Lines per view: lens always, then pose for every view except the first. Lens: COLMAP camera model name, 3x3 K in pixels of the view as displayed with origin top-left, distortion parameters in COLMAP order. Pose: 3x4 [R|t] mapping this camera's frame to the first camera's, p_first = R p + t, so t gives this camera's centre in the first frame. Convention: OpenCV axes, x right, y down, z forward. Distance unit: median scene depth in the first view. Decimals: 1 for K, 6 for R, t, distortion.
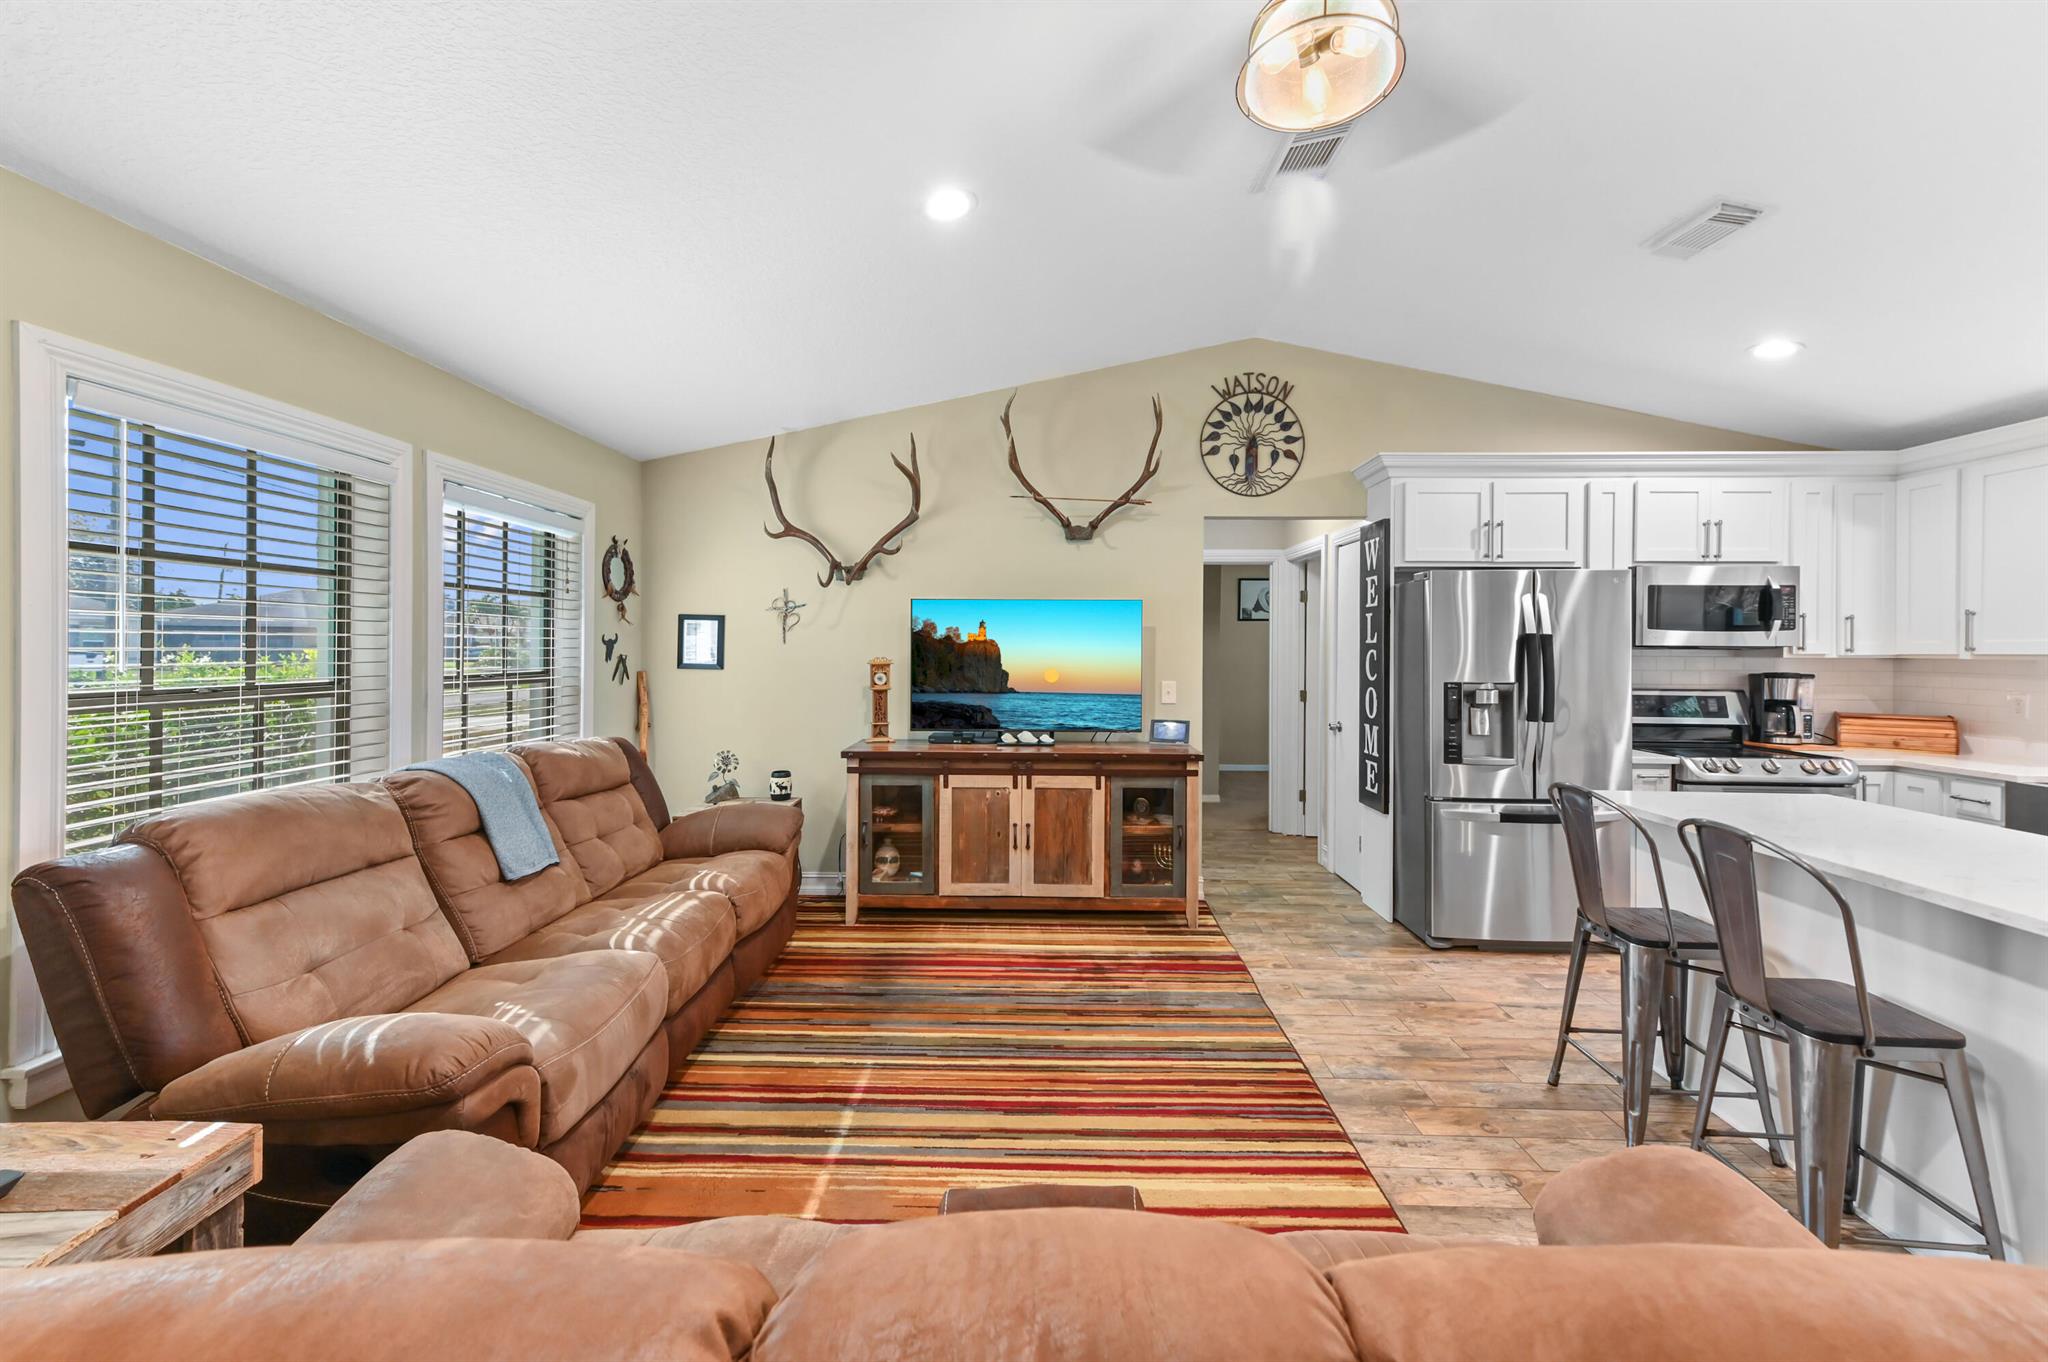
lens RADIAL K [[810.5, 0, 1030.1], [0, 810.5, 649.7], [0, 0, 1]] dist [0.012931, -0.000023]
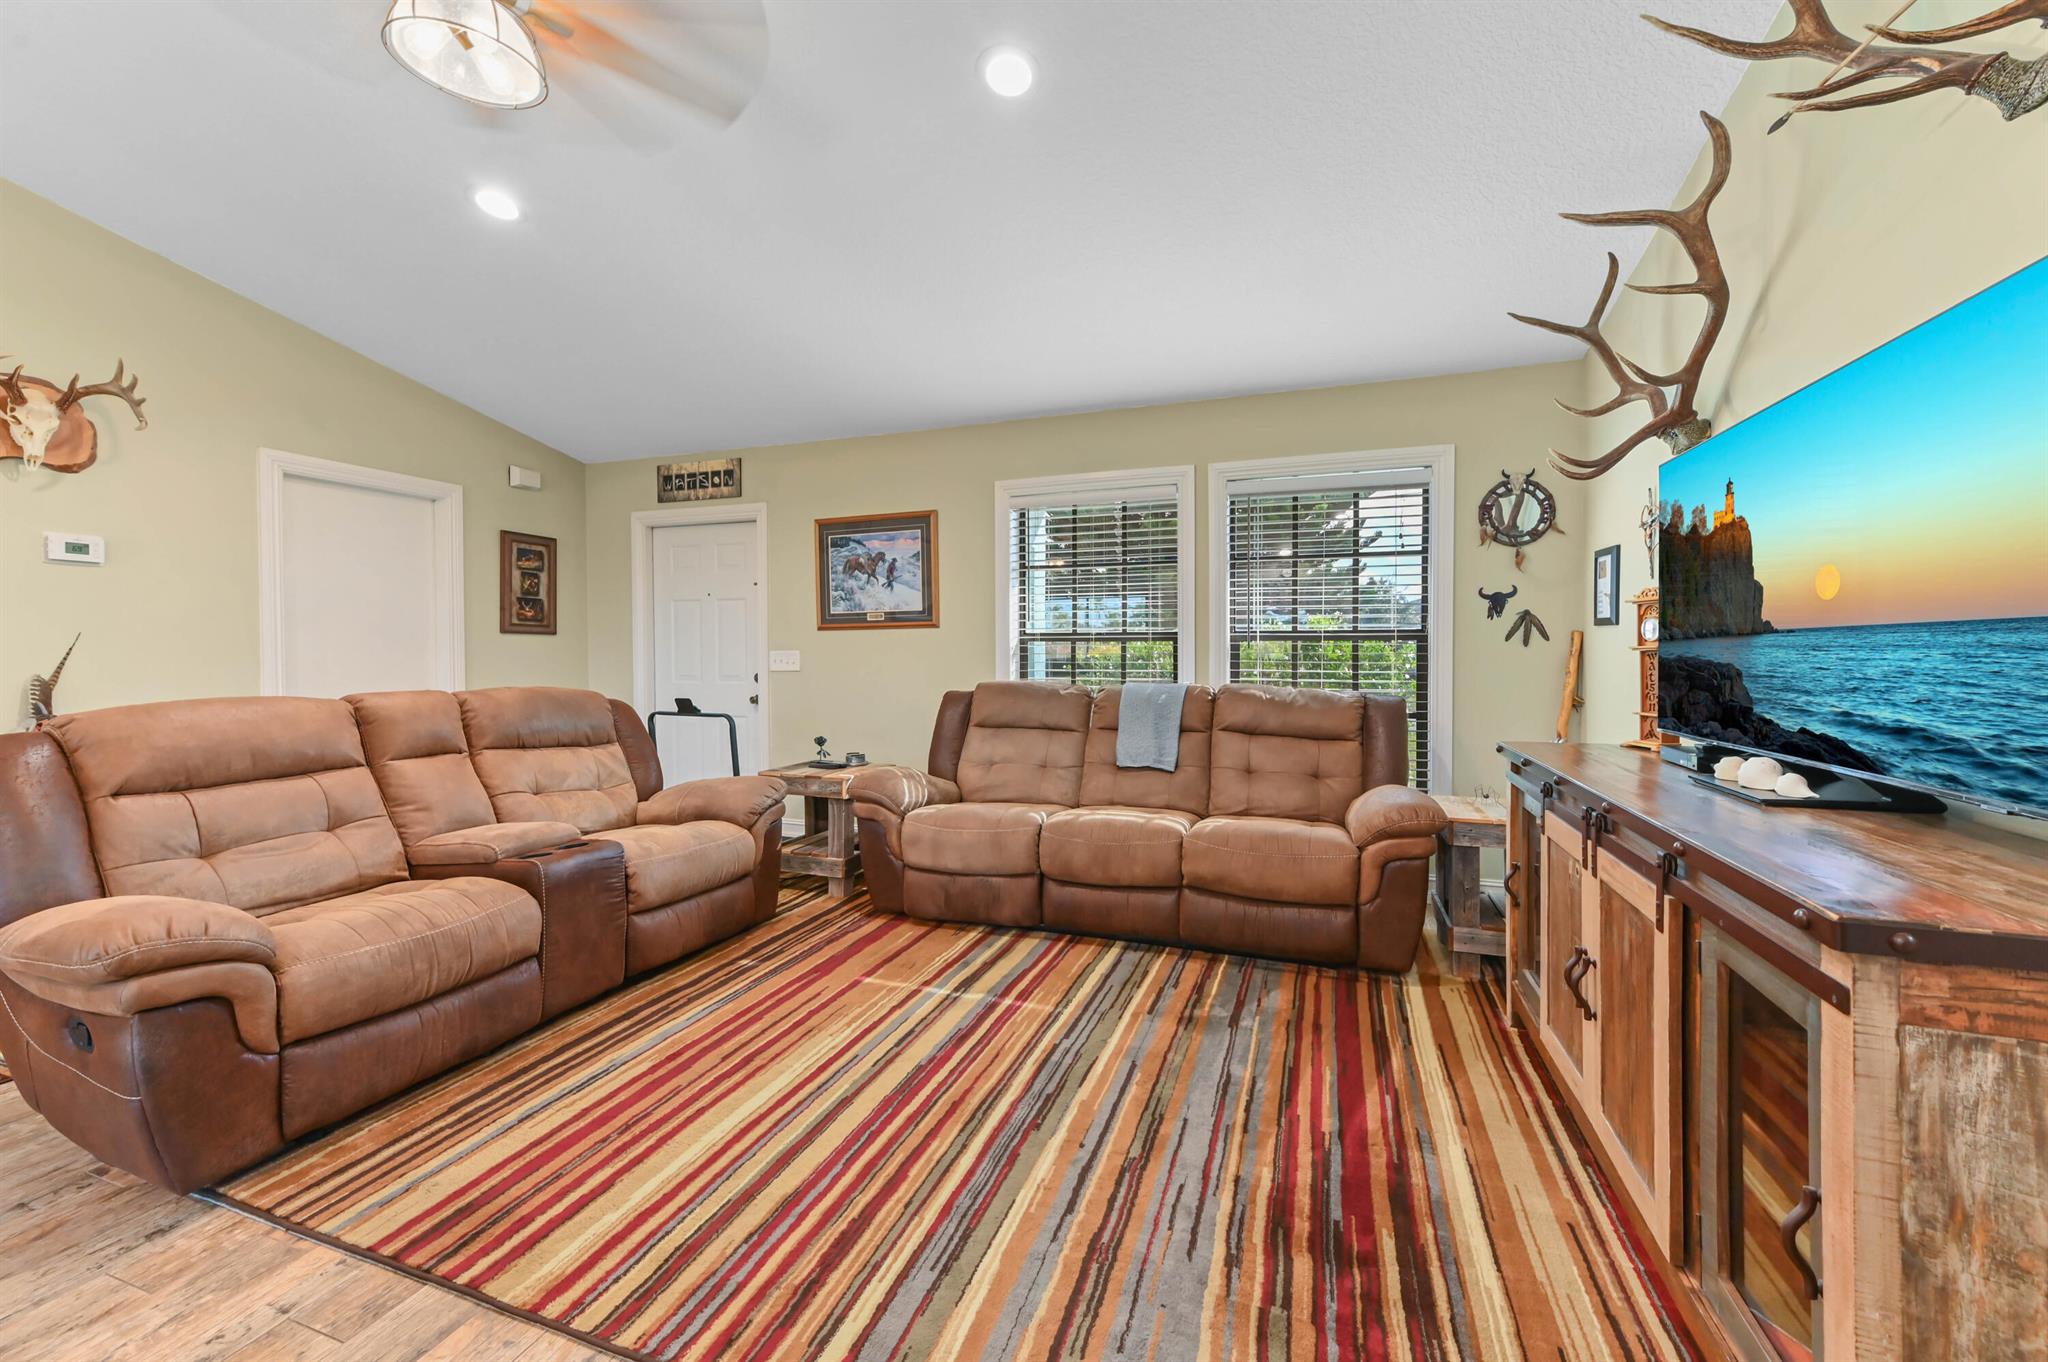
lens RADIAL K [[807.6, 0, 1022.8], [0, 807.6, 667.7], [0, 0, 1]] dist [0.014397, 0.000351]
pose [[-0.329635, 0.013146, -0.944017, 0.478643], [-0.002674, 0.999886, 0.014858, 0.058359], [0.944105, 0.007422, -0.329562, 0.842986]]
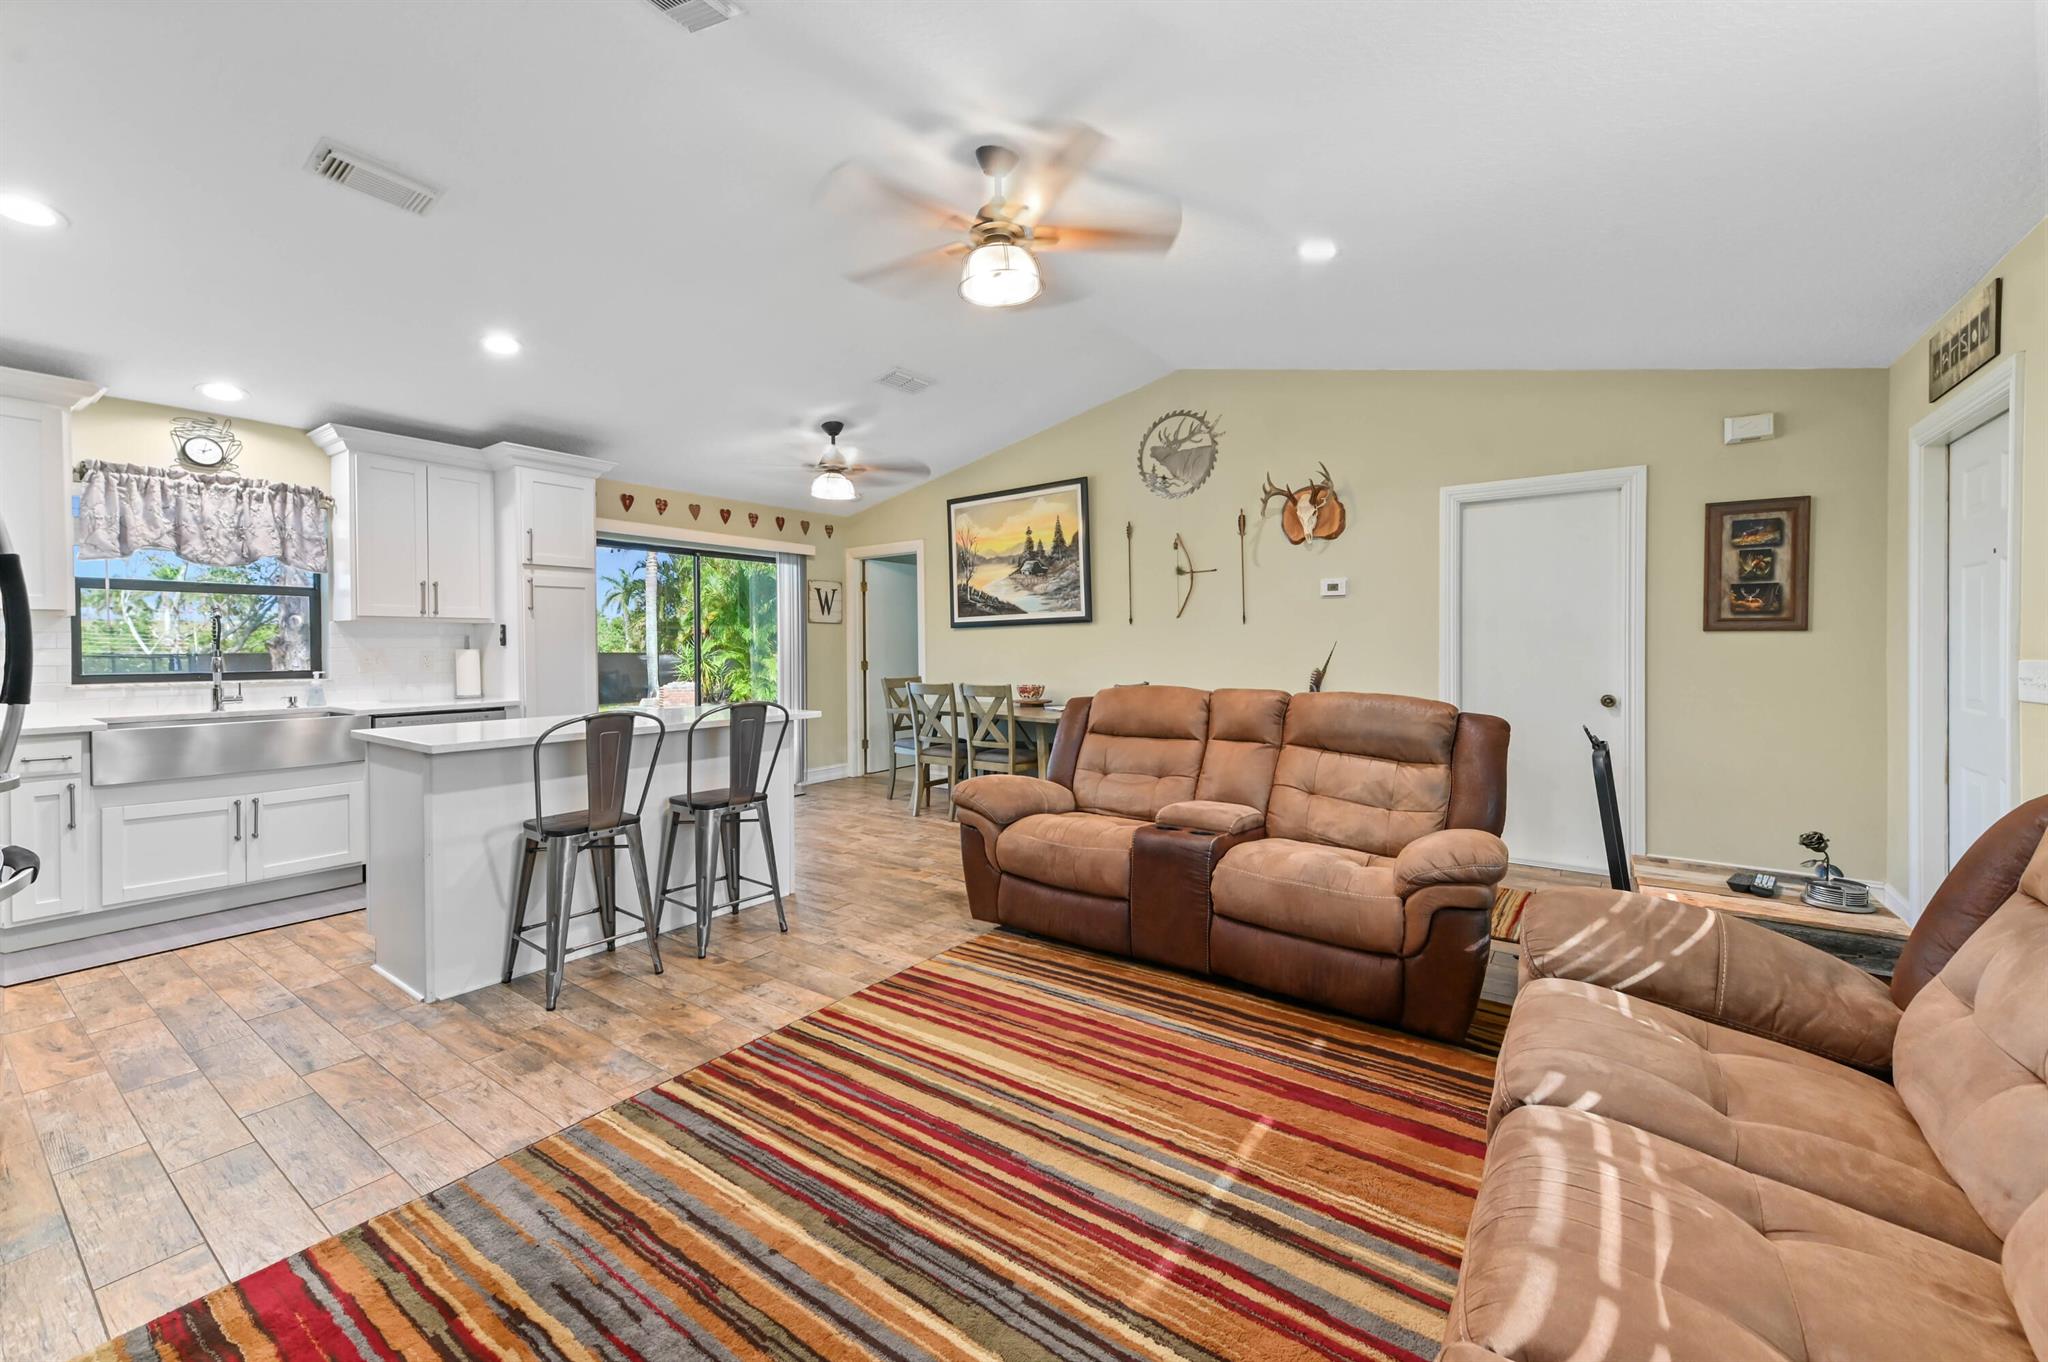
lens RADIAL K [[814.9, 0, 1035.2], [0, 814.9, 653.1], [0, 0, 1]] dist [0.013054, -0.000234]
pose [[-0.828569, -0.007700, 0.559834, -0.297828], [0.000262, 0.999900, 0.014140, 0.038844], [-0.559887, 0.011862, -0.828484, 0.982750]]
